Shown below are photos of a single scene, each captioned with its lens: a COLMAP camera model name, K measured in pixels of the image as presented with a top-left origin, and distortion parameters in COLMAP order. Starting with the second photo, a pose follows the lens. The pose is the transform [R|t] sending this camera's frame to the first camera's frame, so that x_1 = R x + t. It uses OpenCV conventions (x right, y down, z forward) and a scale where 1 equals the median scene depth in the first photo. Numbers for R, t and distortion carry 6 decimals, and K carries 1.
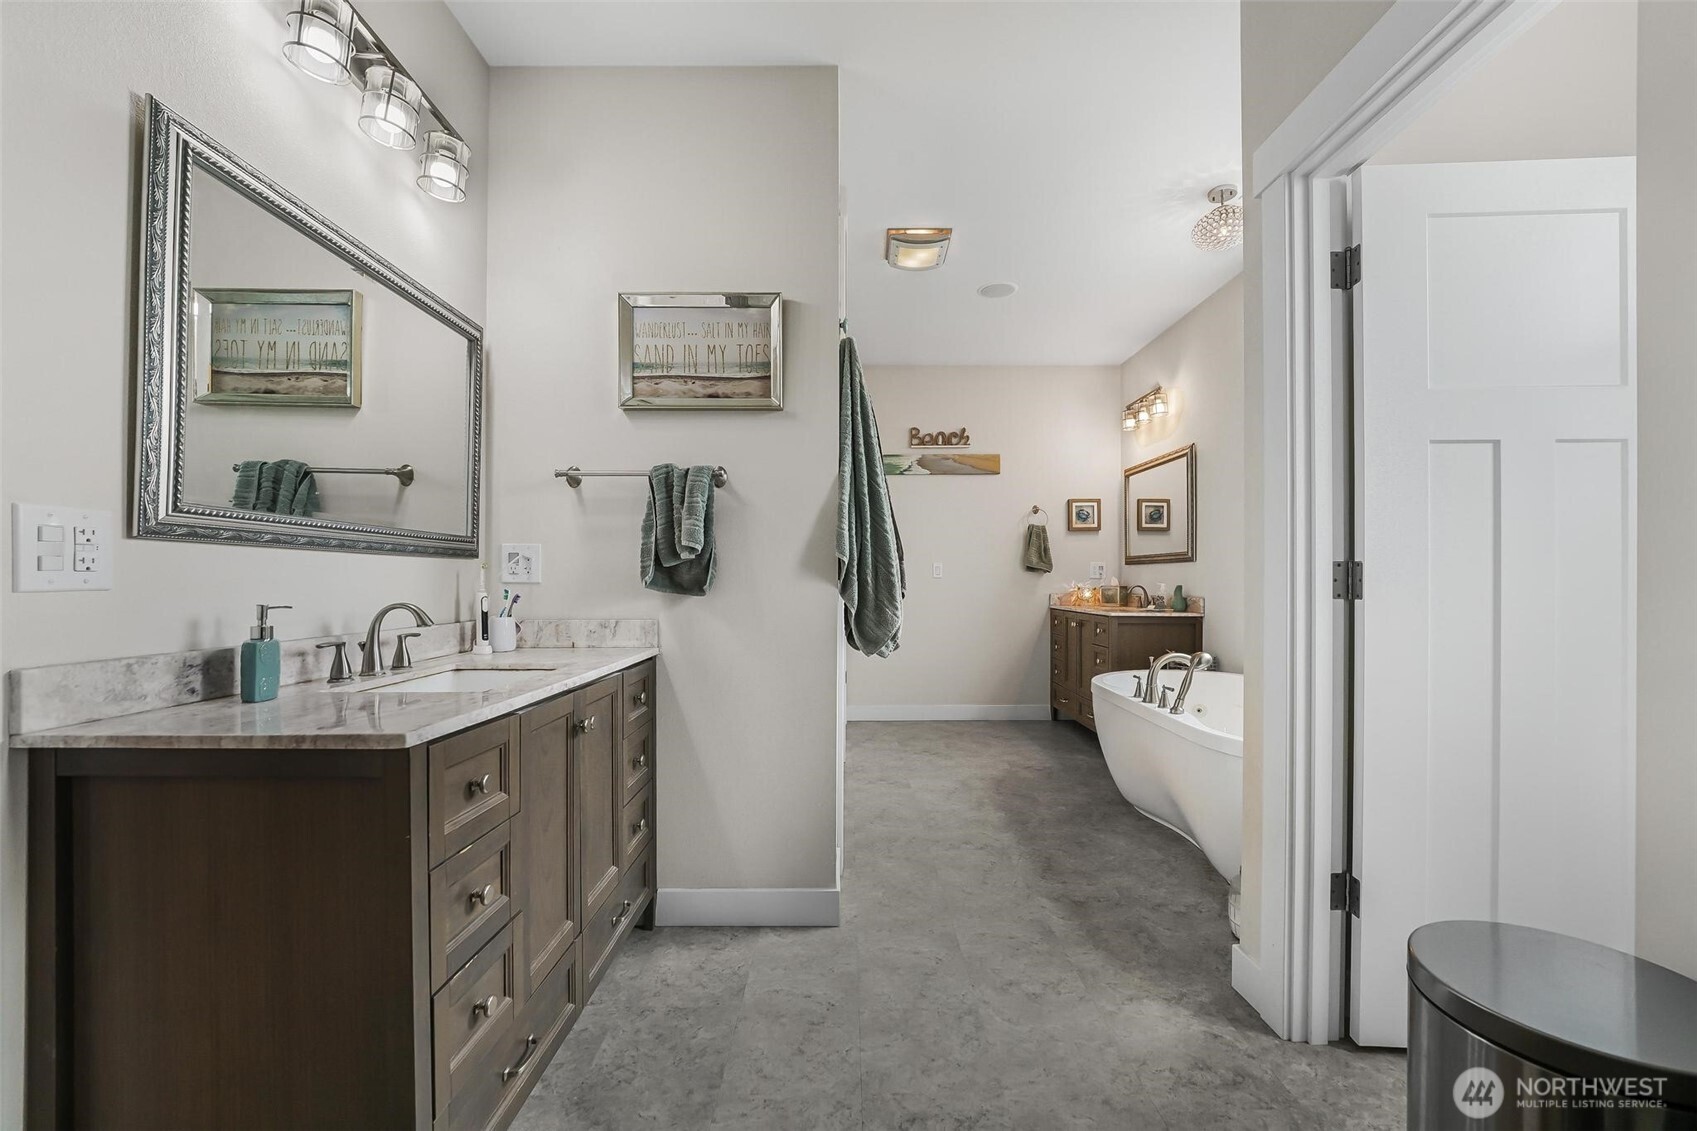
lens RADIAL K [[672.7, 0, 846.0], [0, 672.7, 574.8], [0, 0, 1]] dist [-0.003603, -0.000197]
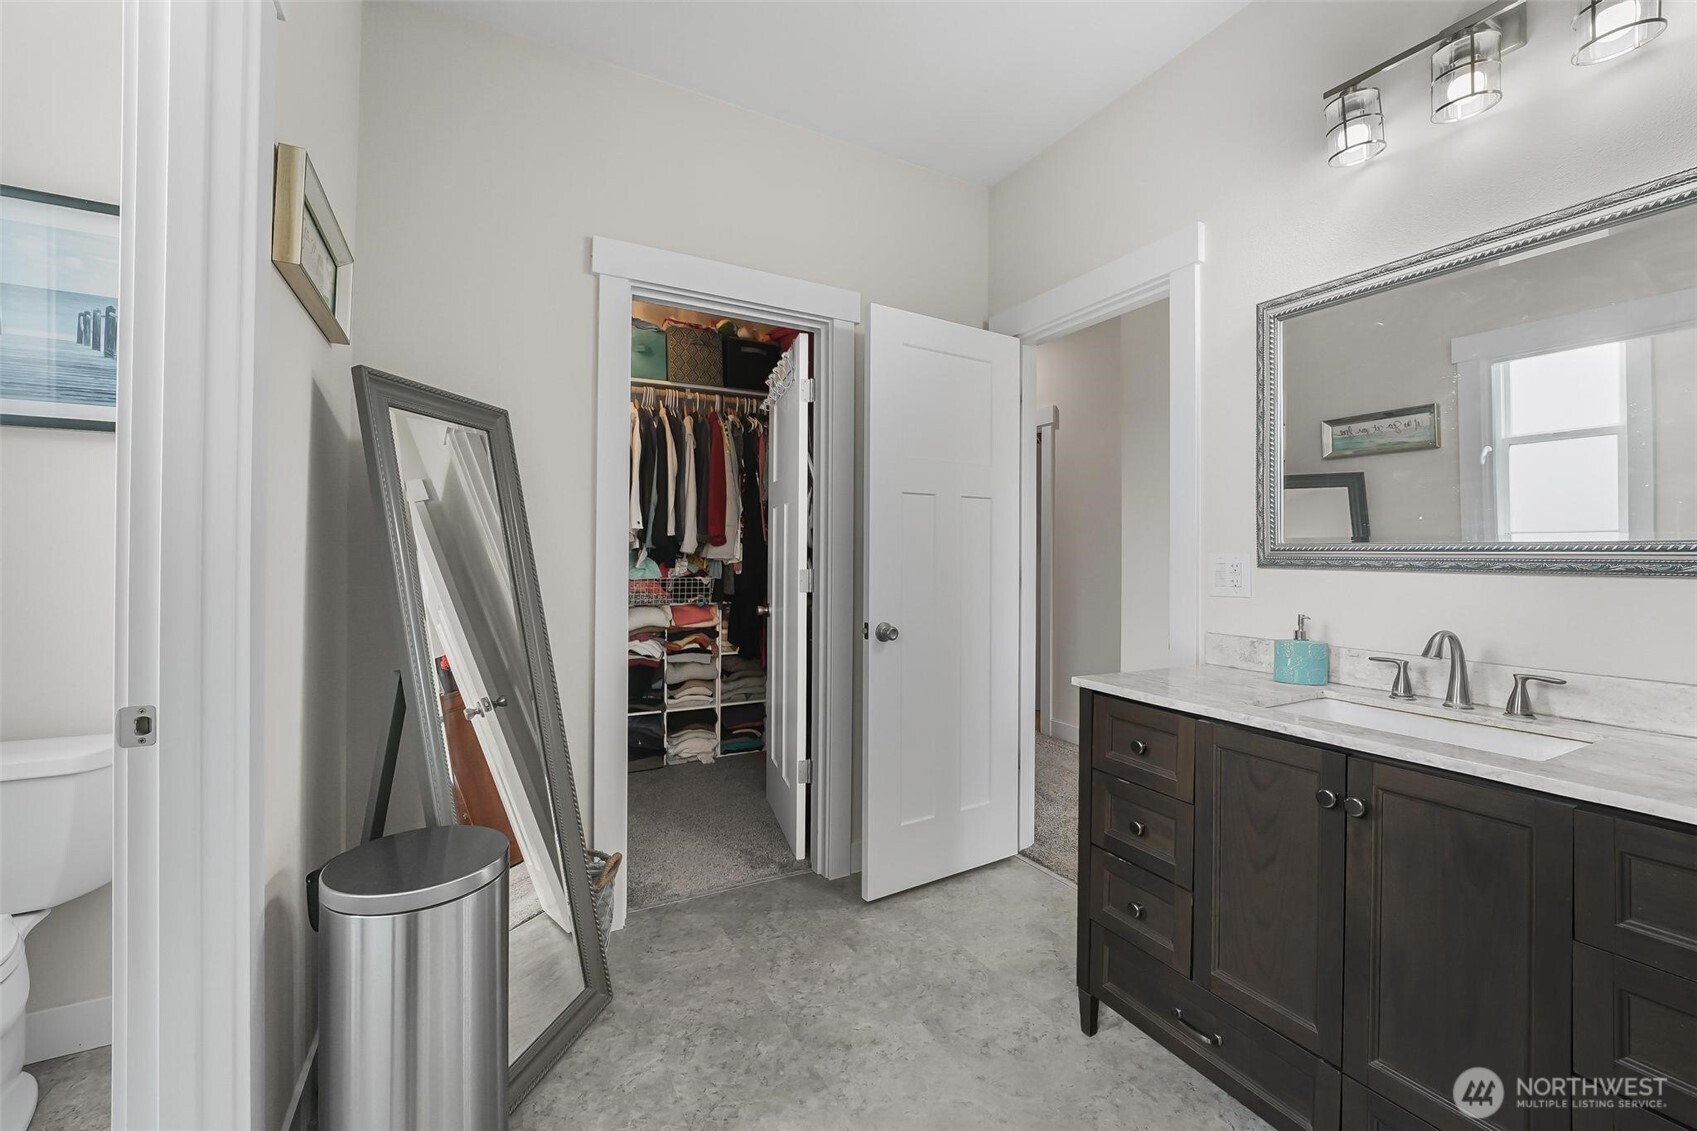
lens RADIAL K [[672.7, 0, 835.2], [0, 672.7, 547.5], [0, 0, 1]] dist [-0.003603, -0.000197]
pose [[-0.881814, -0.012574, -0.471429, 0.360330], [-0.004599, 0.999826, -0.018065, -0.037258], [0.471574, -0.013762, -0.881719, 1.043058]]
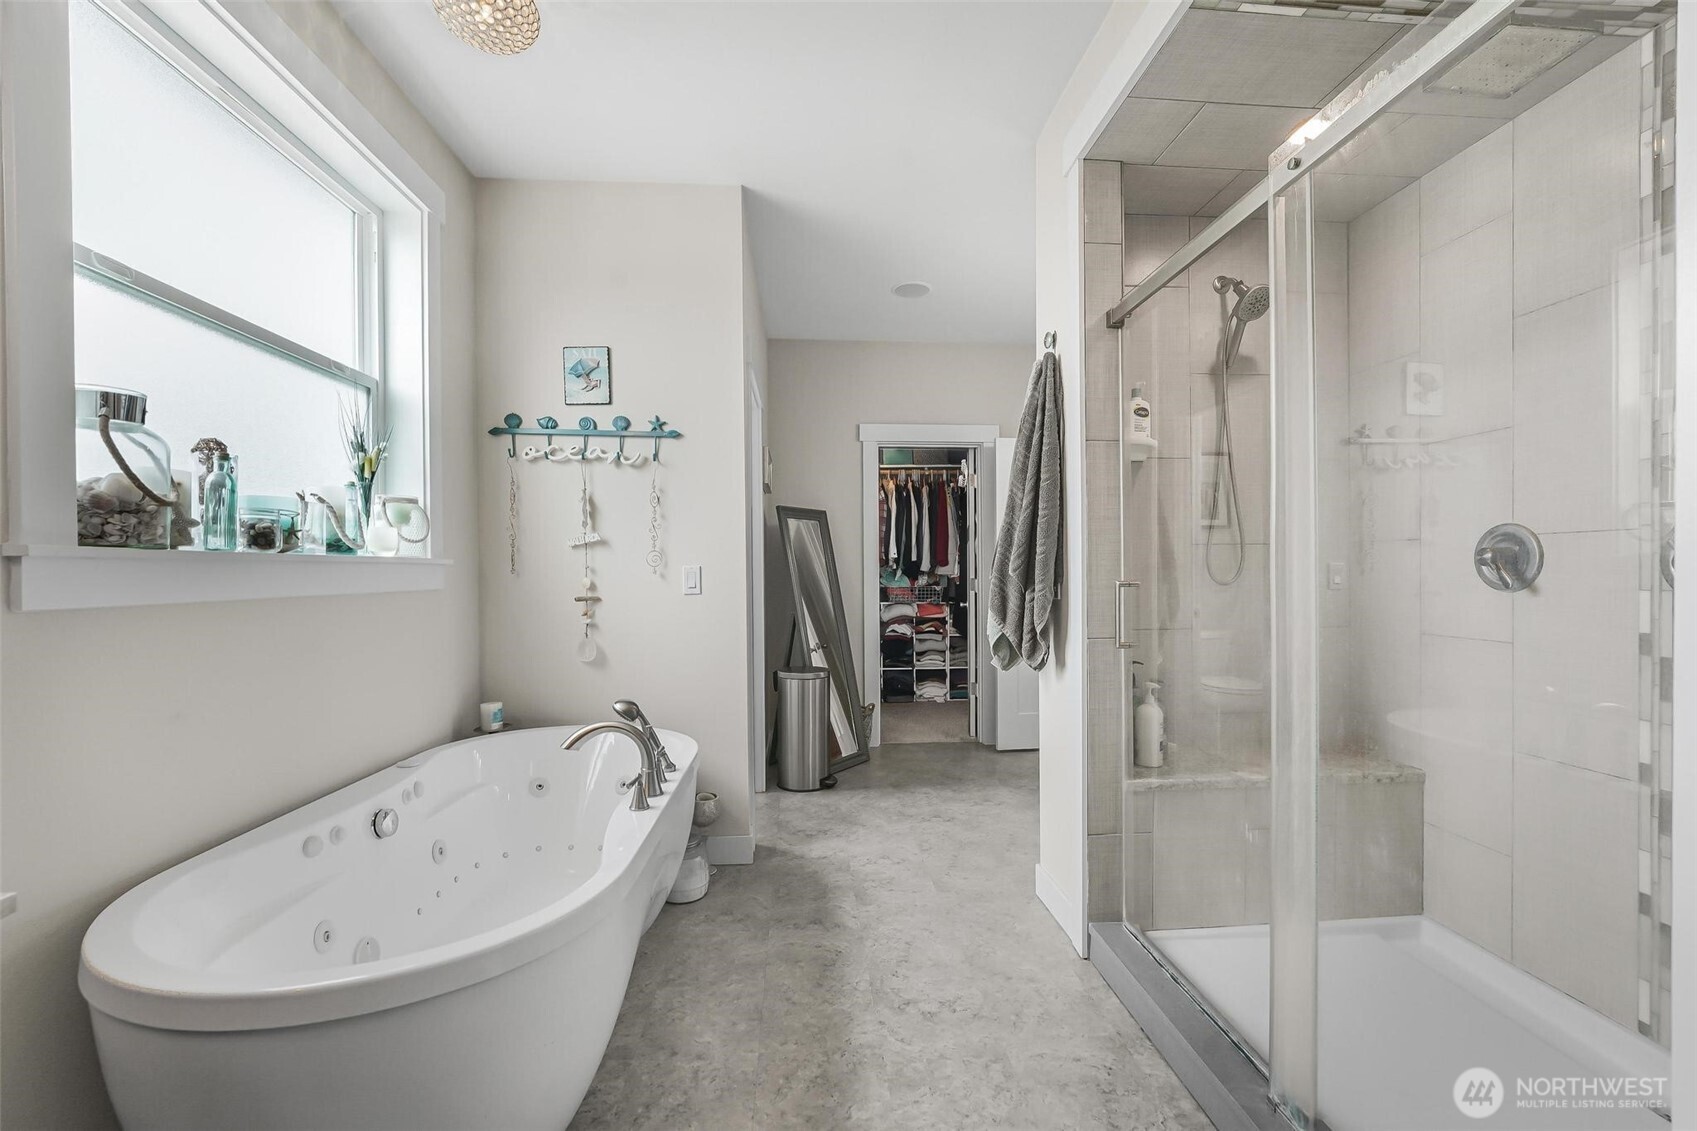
lens RADIAL K [[703.9, 0, 854.8], [0, 703.9, 573.5], [0, 0, 1]] dist [-0.000435, -0.000020]
pose [[-0.996544, 0.004178, -0.082966, 0.421028], [0.004747, 0.999967, -0.006661, -0.024020], [0.082935, -0.007031, -0.996530, 2.300280]]
